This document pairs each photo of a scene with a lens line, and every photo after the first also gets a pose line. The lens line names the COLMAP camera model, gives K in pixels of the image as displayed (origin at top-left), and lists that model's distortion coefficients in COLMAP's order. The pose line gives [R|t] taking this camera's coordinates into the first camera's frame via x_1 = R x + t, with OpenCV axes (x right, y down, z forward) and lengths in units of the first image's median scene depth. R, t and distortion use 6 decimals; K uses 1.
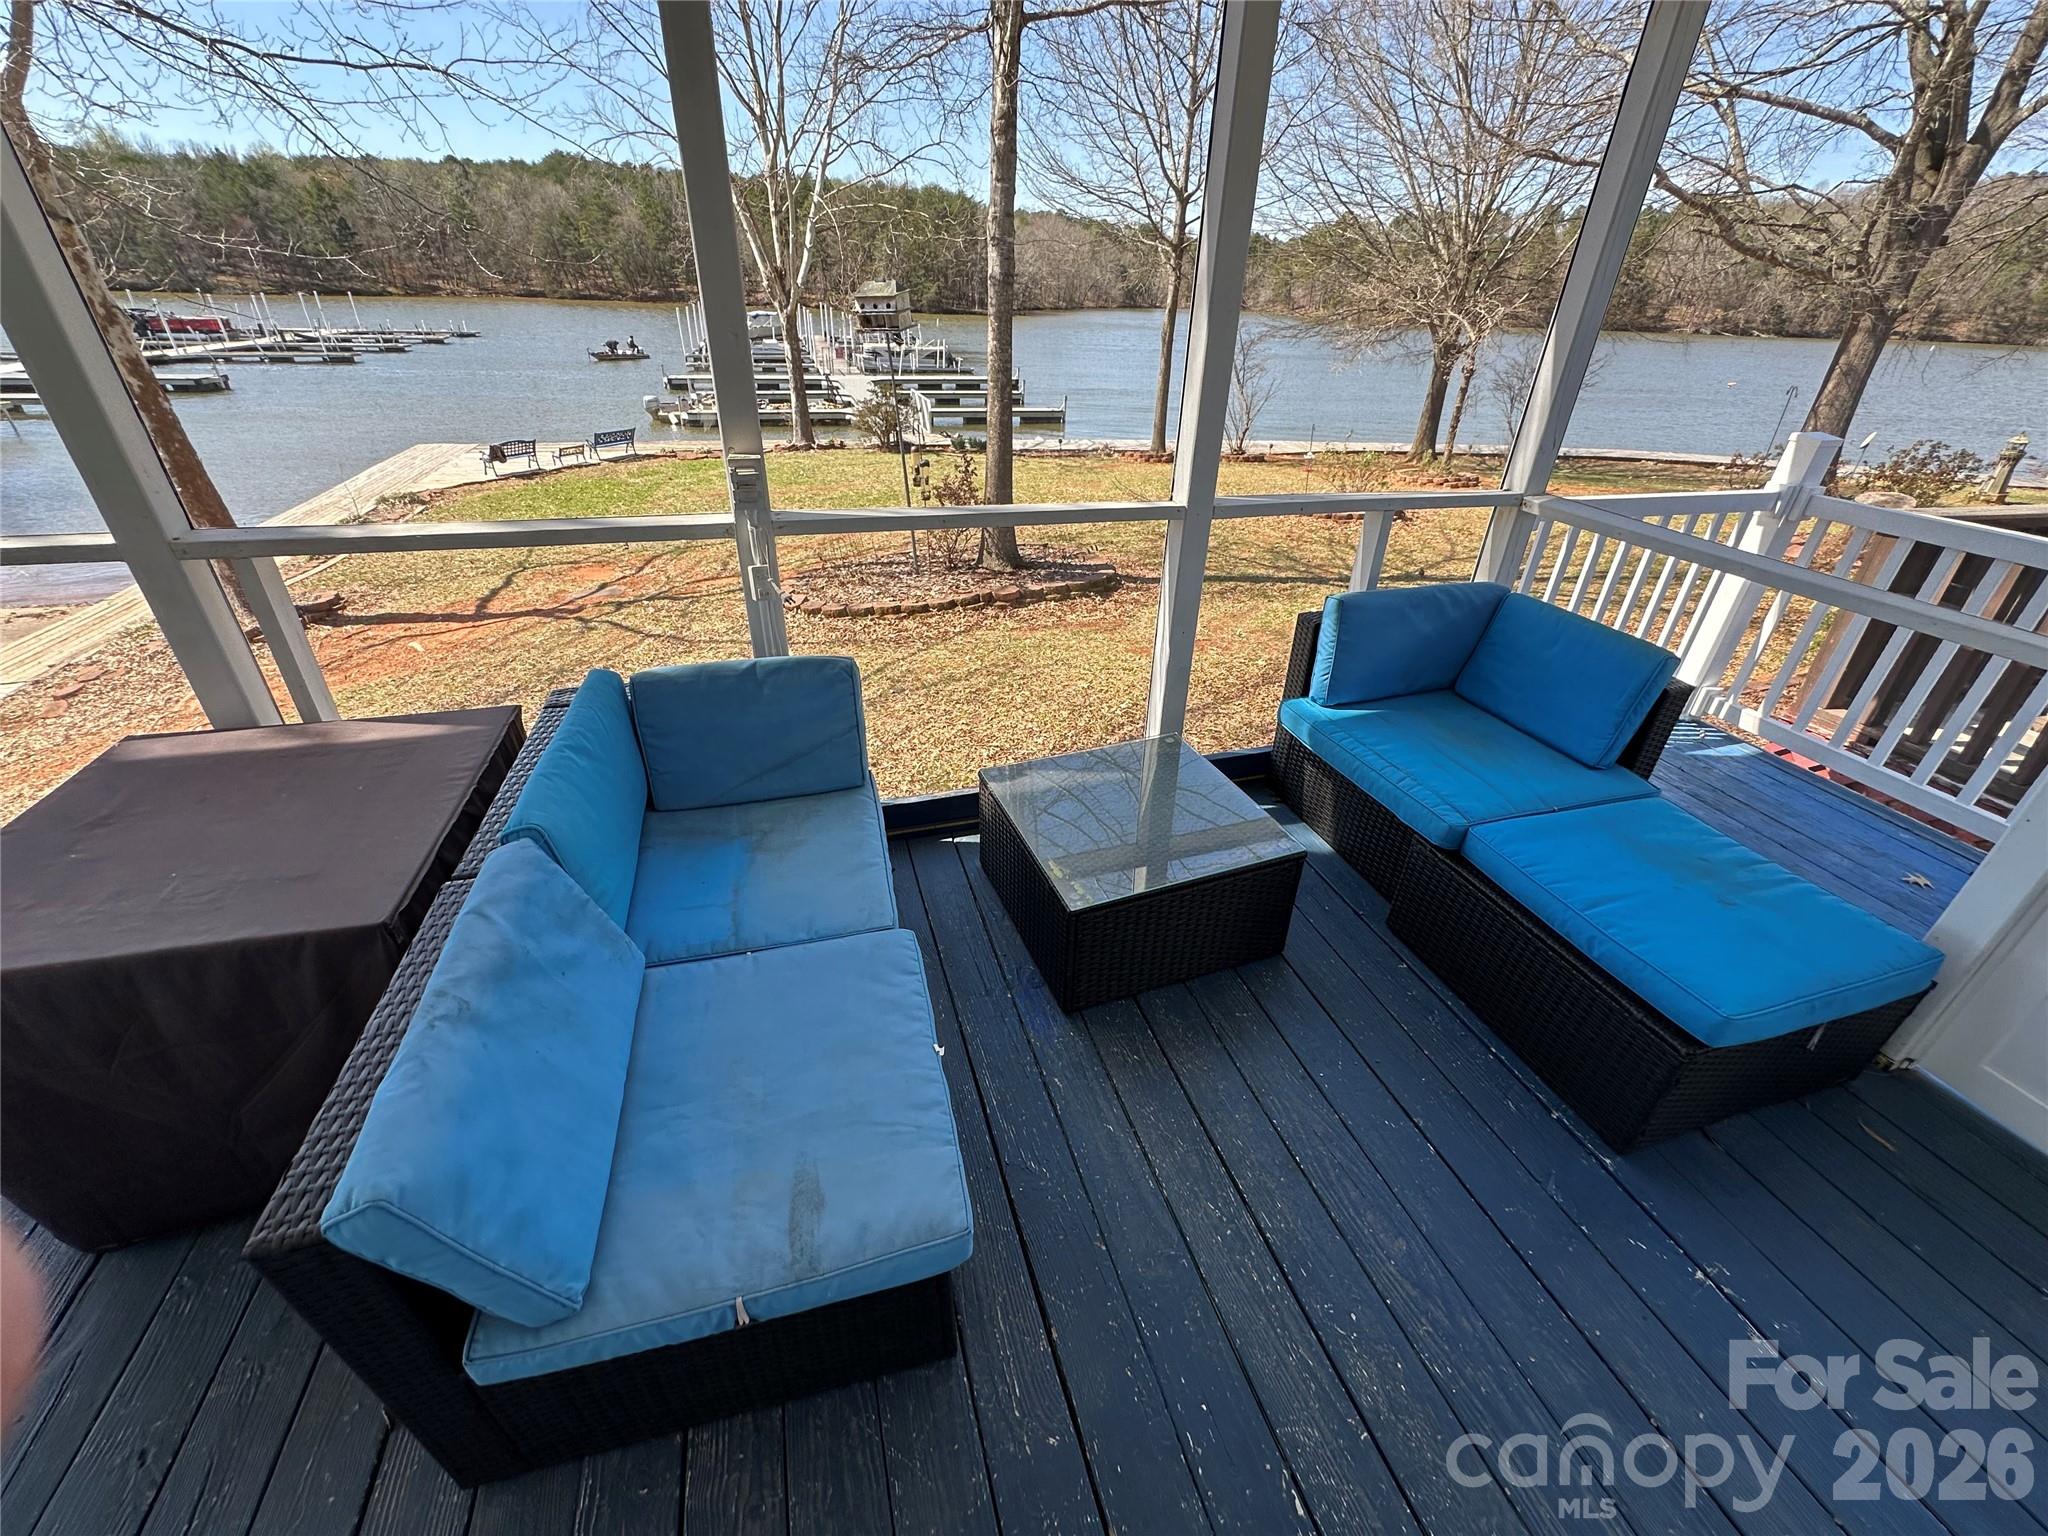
lens RADIAL K [[814.4, 0, 1027.2], [0, 814.4, 768.1], [0, 0, 1]] dist [-0.003329, 0.000351]
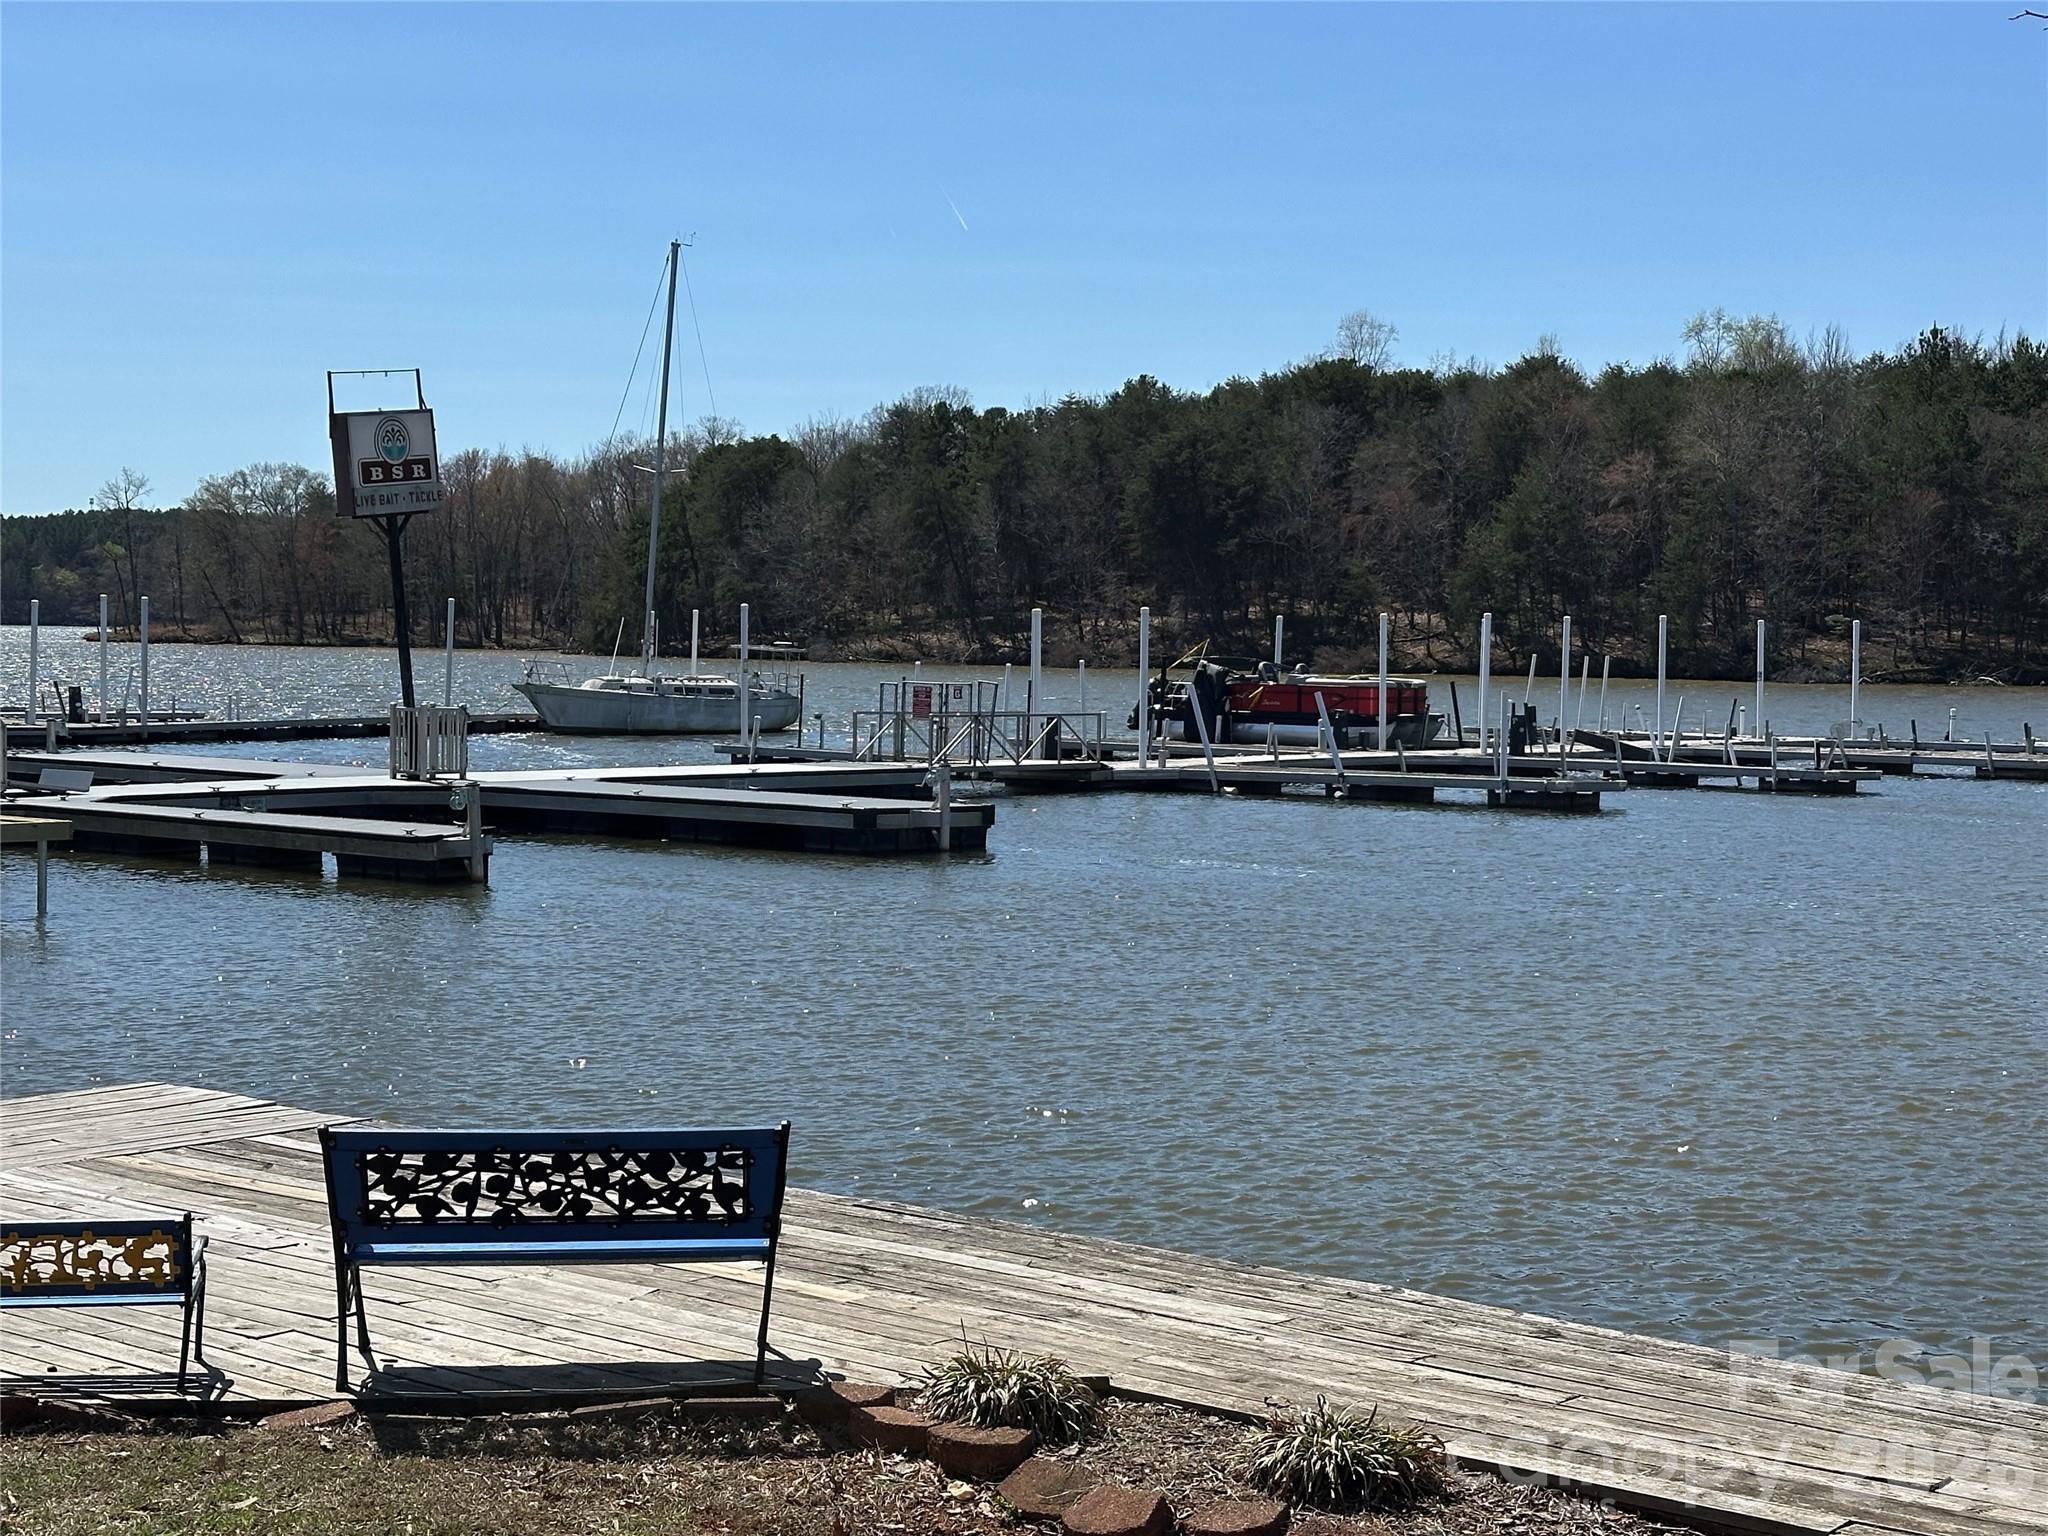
lens RADIAL K [[3234.1, 0, 1040.7], [0, 3234.1, 783.5], [0, 0, 1]] dist [0.106135, 0.000000]
pose [[0.550477, 0.016009, -0.834697, -0.135872], [-0.420093, 0.869326, -0.260375, -0.353645], [0.721455, 0.493980, 0.485269, 0.785916]]
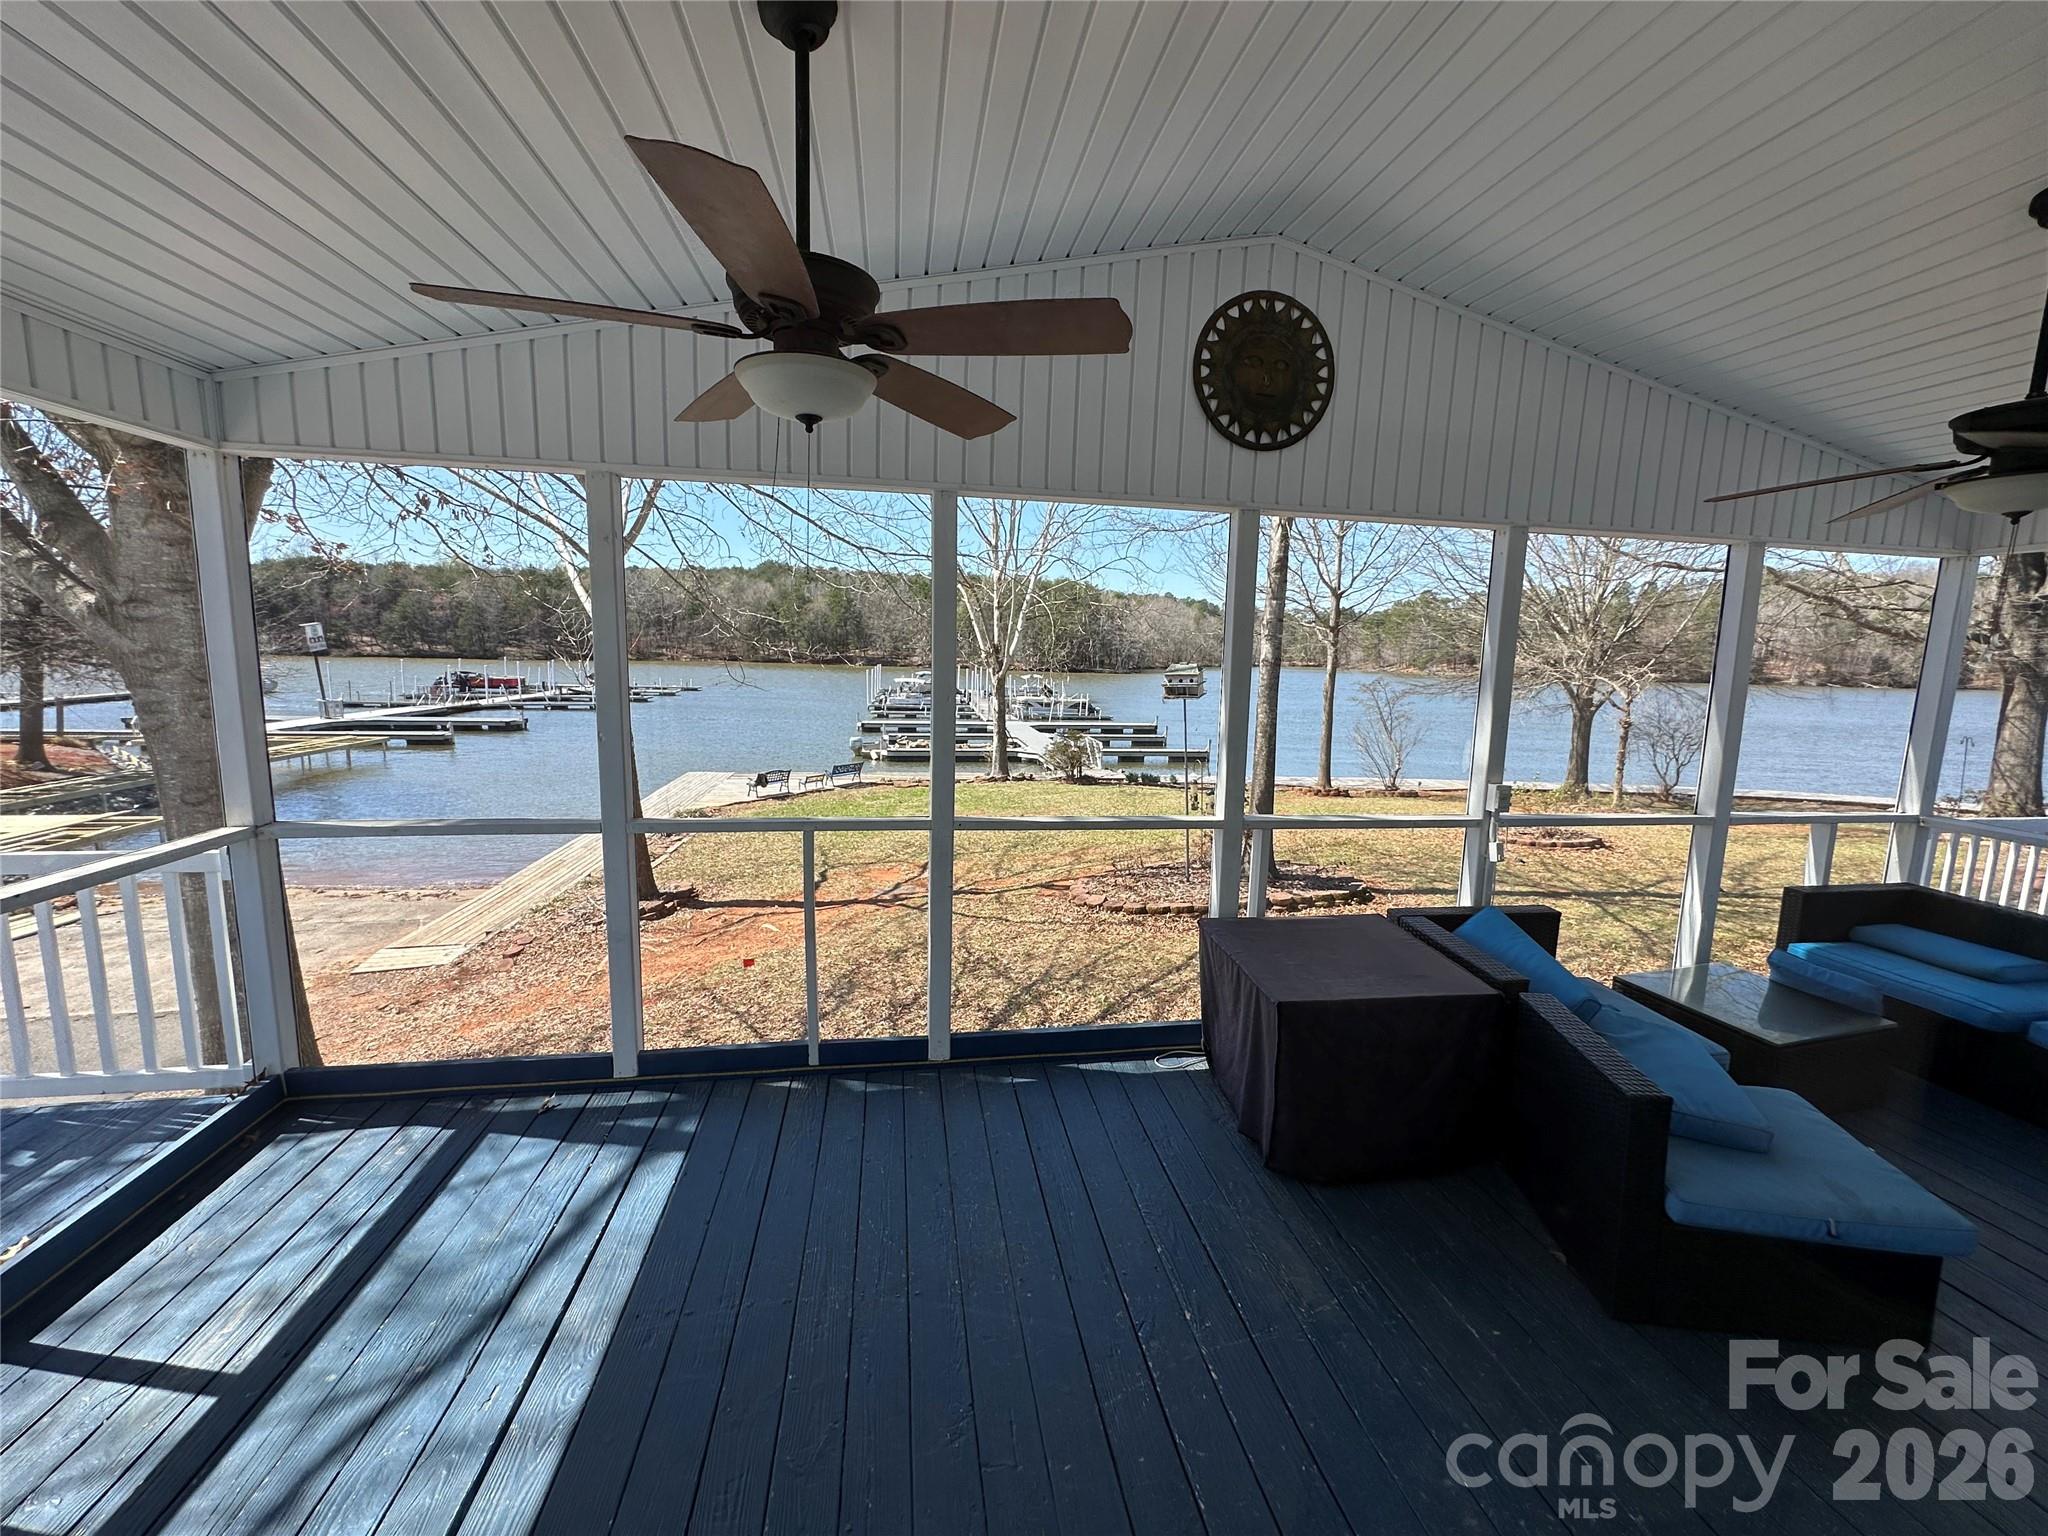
lens RADIAL K [[814.4, 0, 1026.7], [0, 814.4, 767.6], [0, 0, 1]] dist [-0.003329, 0.000351]
pose [[0.991635, 0.011278, -0.128581, -0.088206], [-0.059467, 0.924073, -0.377561, 0.026276], [0.114560, 0.382049, 0.917014, -0.064346]]
